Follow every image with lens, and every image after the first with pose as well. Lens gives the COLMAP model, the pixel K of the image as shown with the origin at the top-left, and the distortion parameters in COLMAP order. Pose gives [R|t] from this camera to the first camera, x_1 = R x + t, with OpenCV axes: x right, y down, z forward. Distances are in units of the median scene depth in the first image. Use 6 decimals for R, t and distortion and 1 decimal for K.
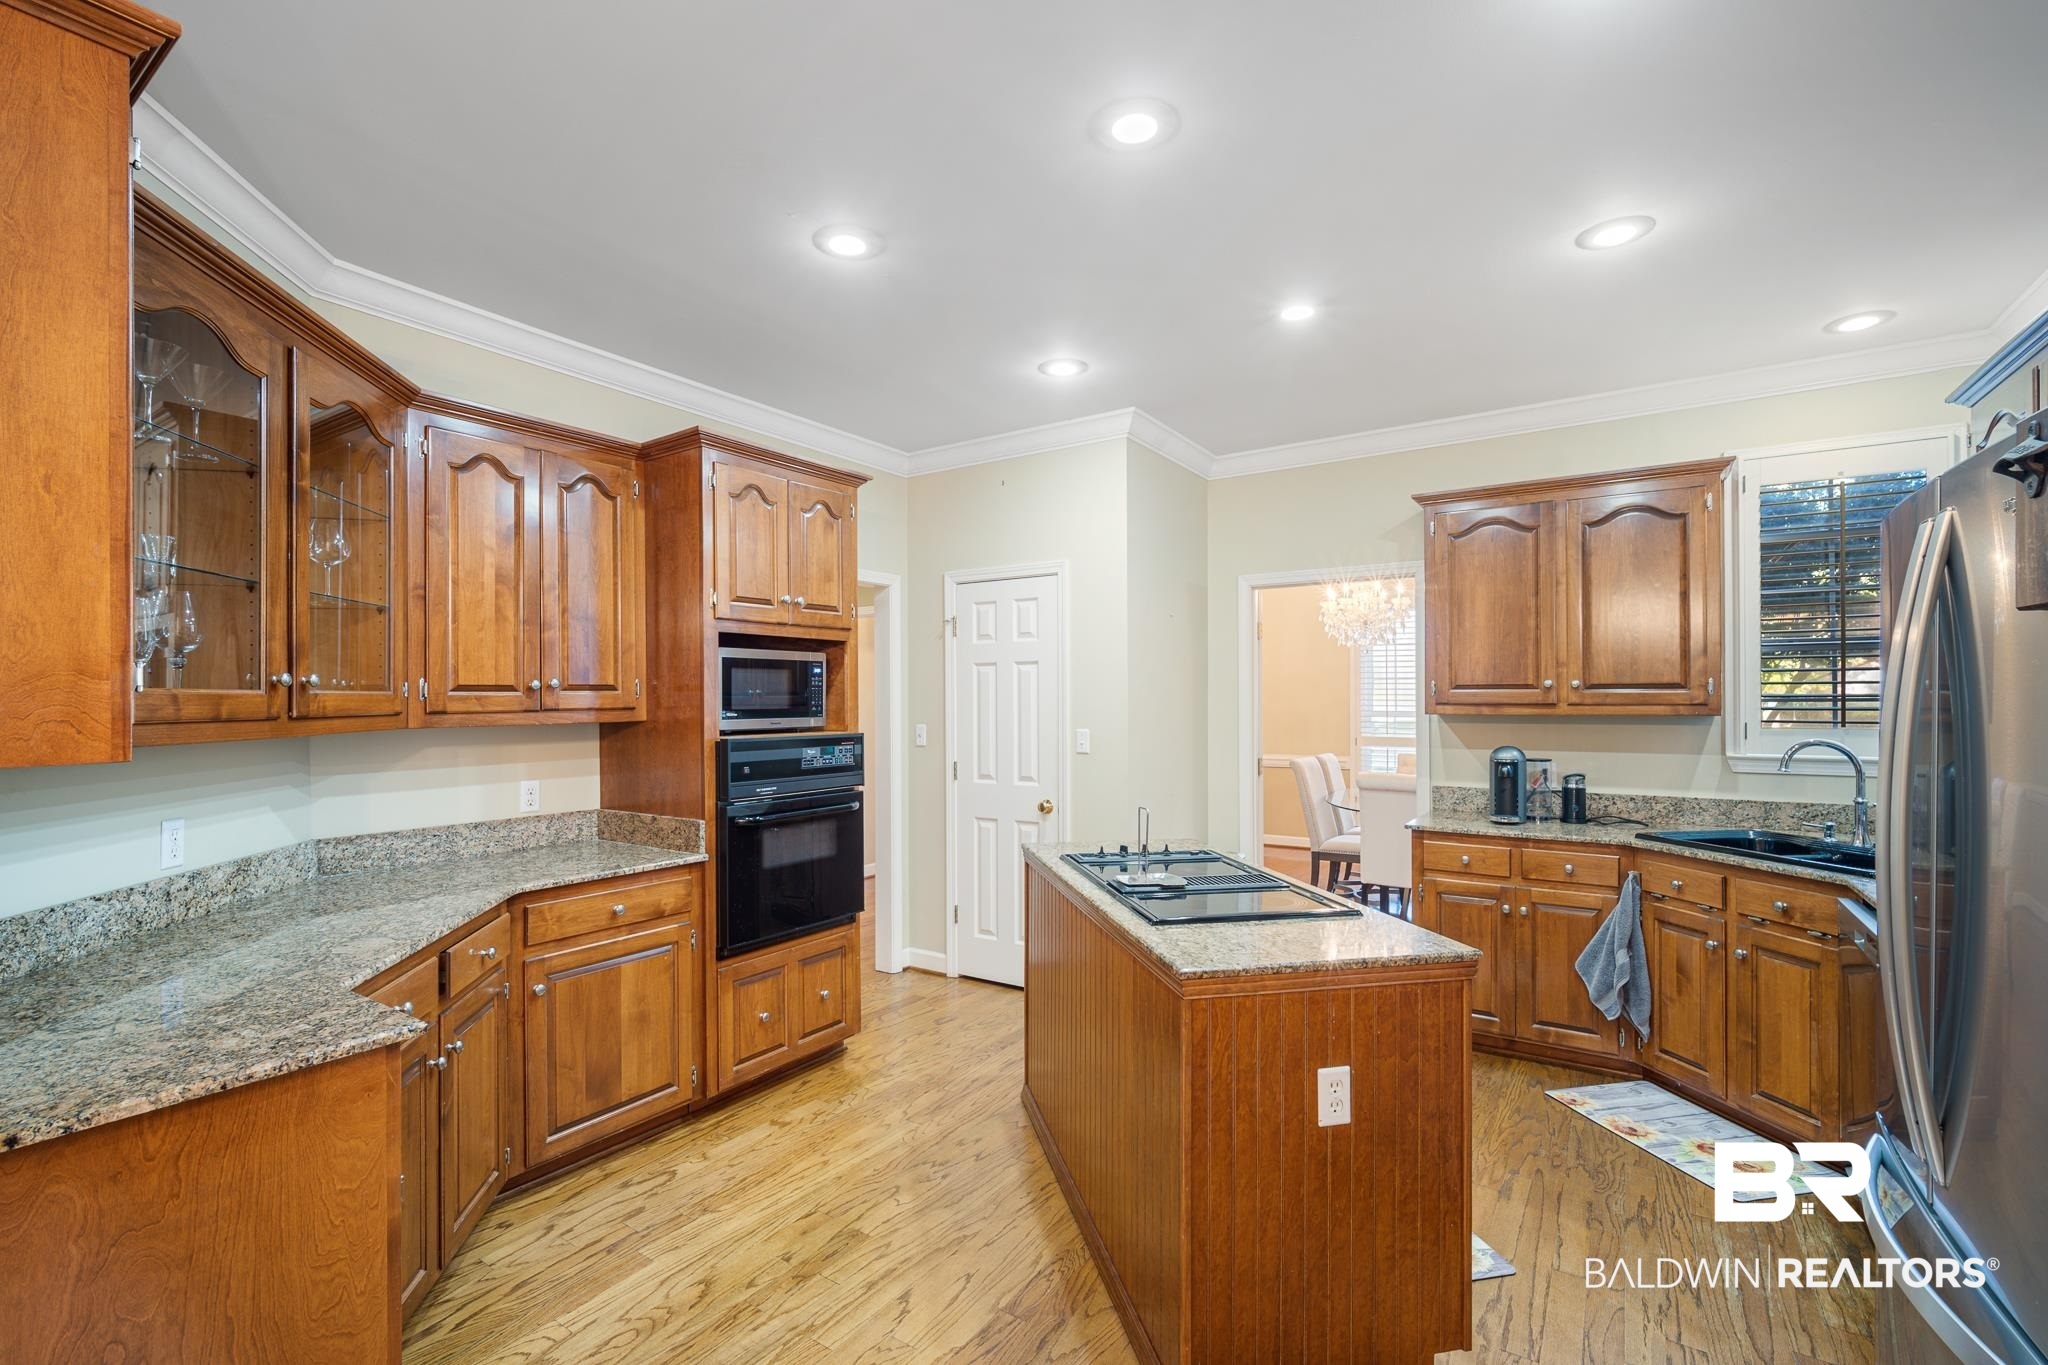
lens RADIAL K [[900.6, 0, 1028.0], [0, 900.6, 694.5], [0, 0, 1]] dist [-0.010085, 0.003693]
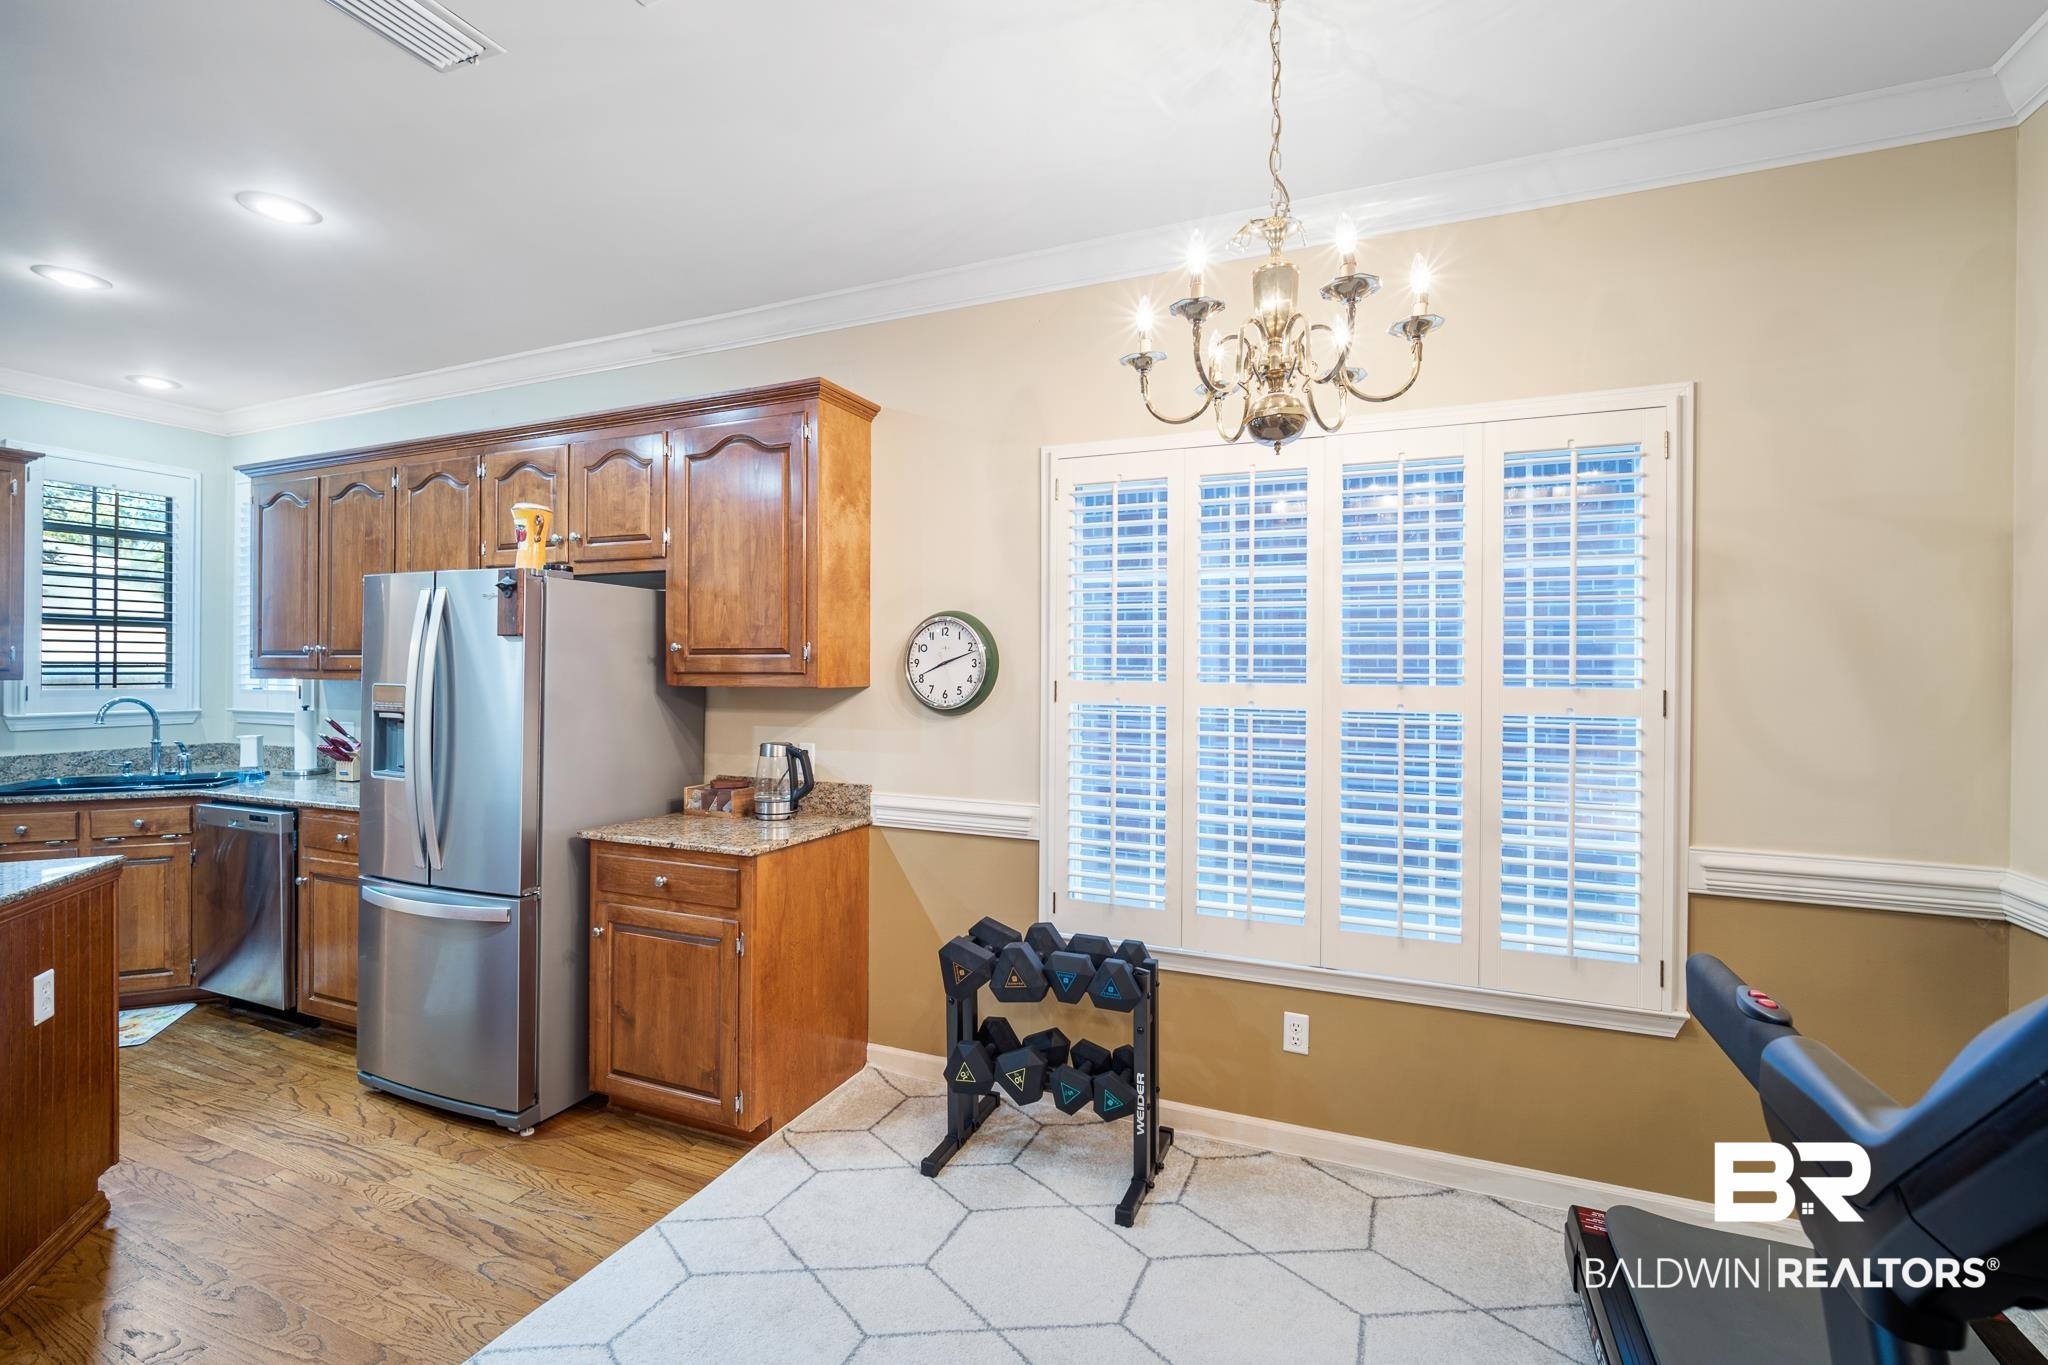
lens RADIAL K [[900.6, 0, 1027.2], [0, 900.6, 673.3], [0, 0, 1]] dist [-0.010085, 0.003693]
pose [[-0.180880, -0.000888, 0.983505, -0.645409], [-0.011588, 0.999932, -0.001229, 0.002764], [-0.983437, -0.011619, -0.180878, -0.038389]]
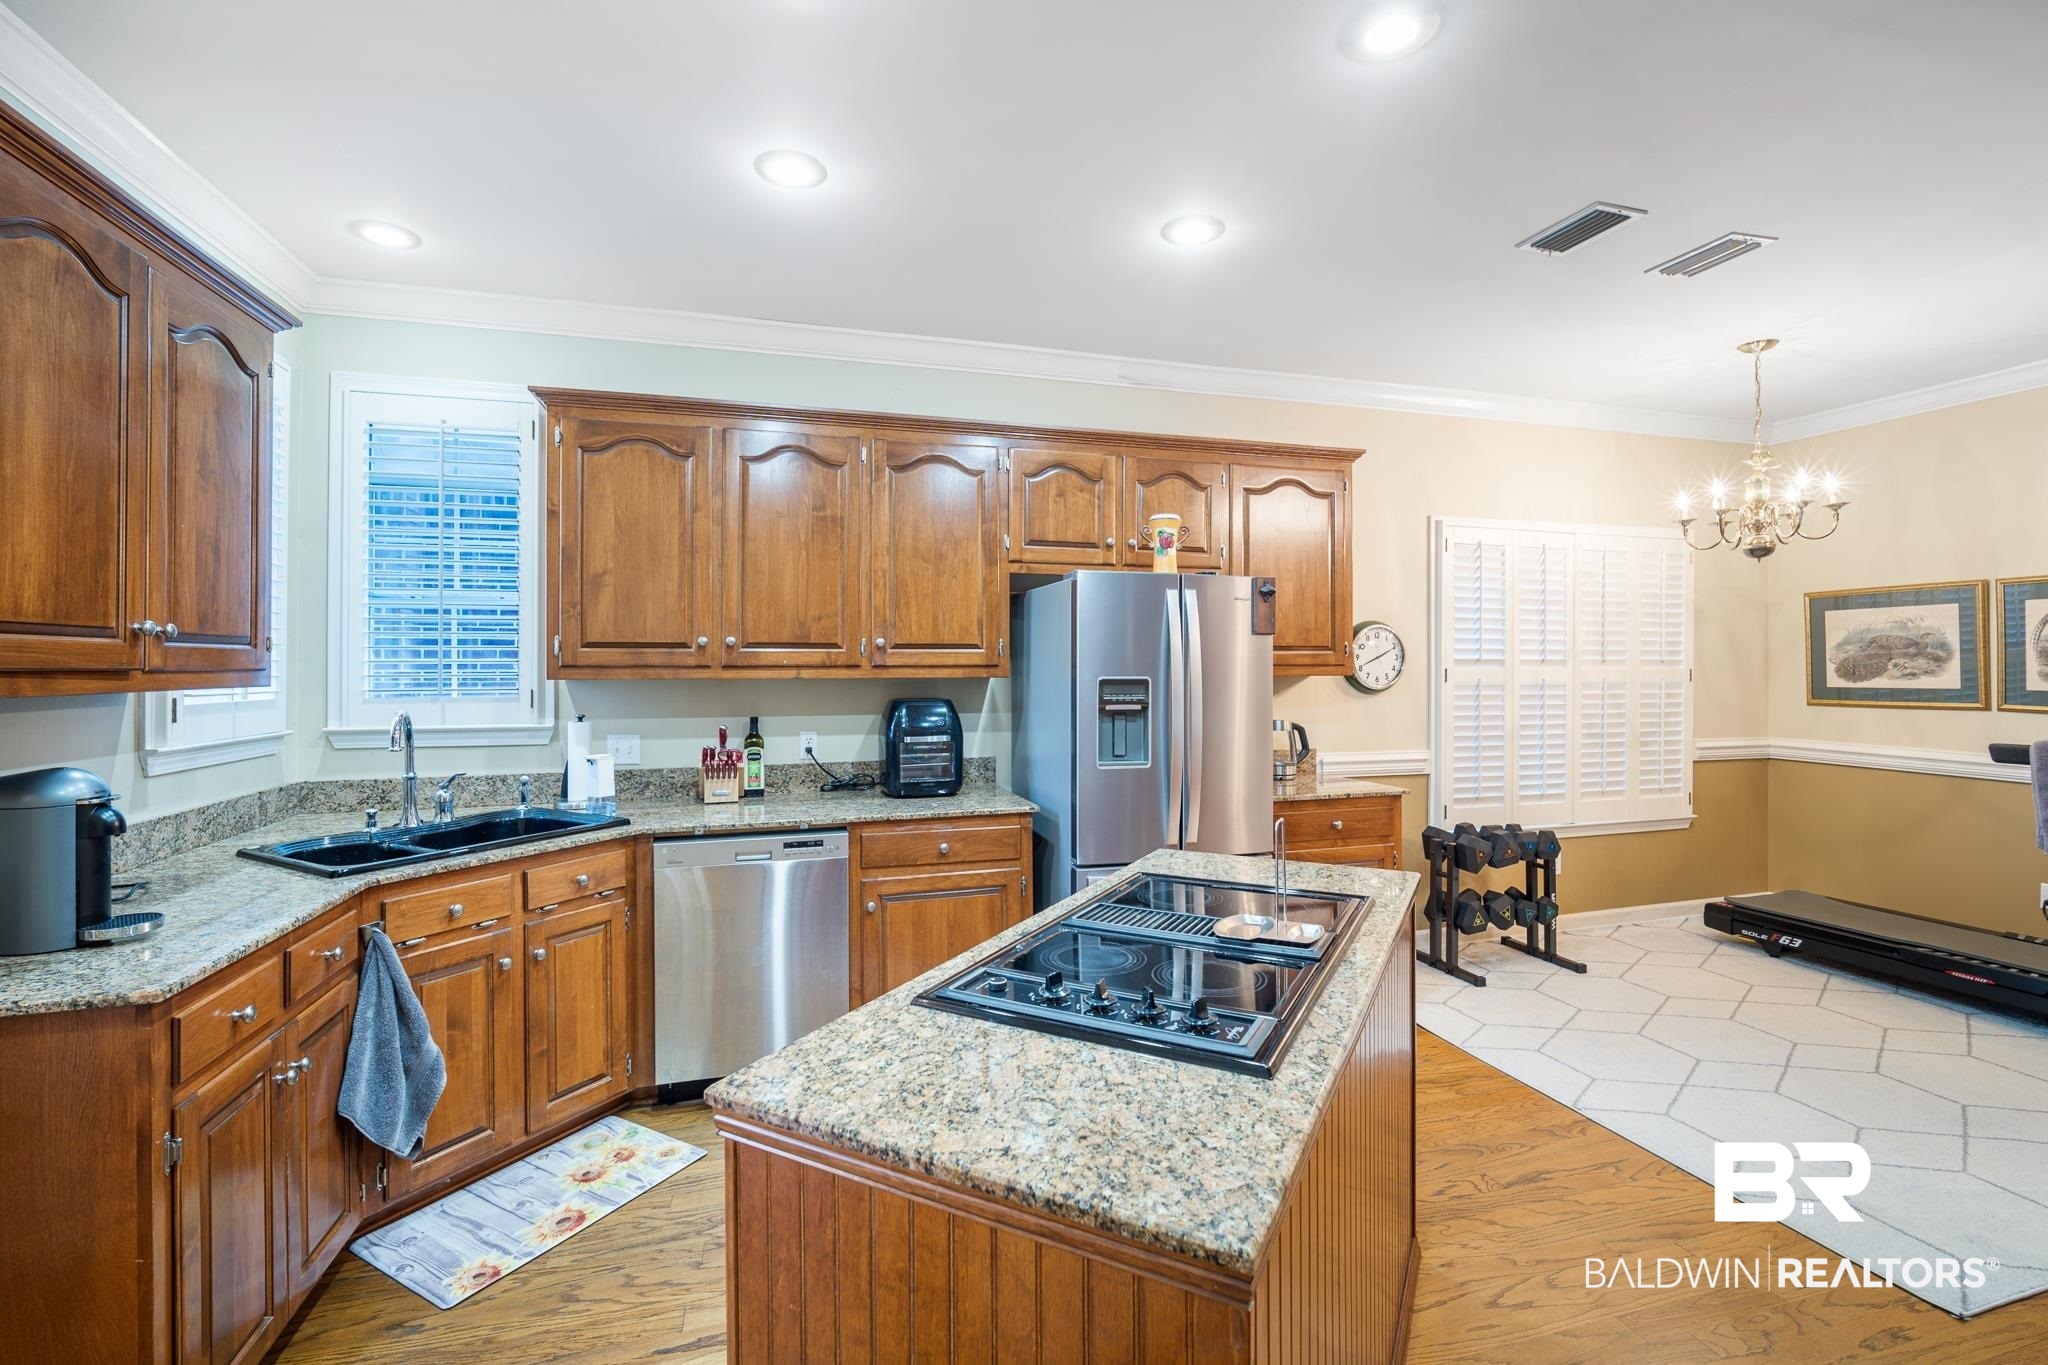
lens RADIAL K [[900.6, 0, 1030.9], [0, 900.6, 666.2], [0, 0, 1]] dist [-0.010085, 0.003693]
pose [[-0.767062, 0.003541, 0.641563, -0.128875], [-0.000247, 0.999983, -0.005815, 0.014232], [-0.641572, -0.004619, -0.767048, 1.341800]]
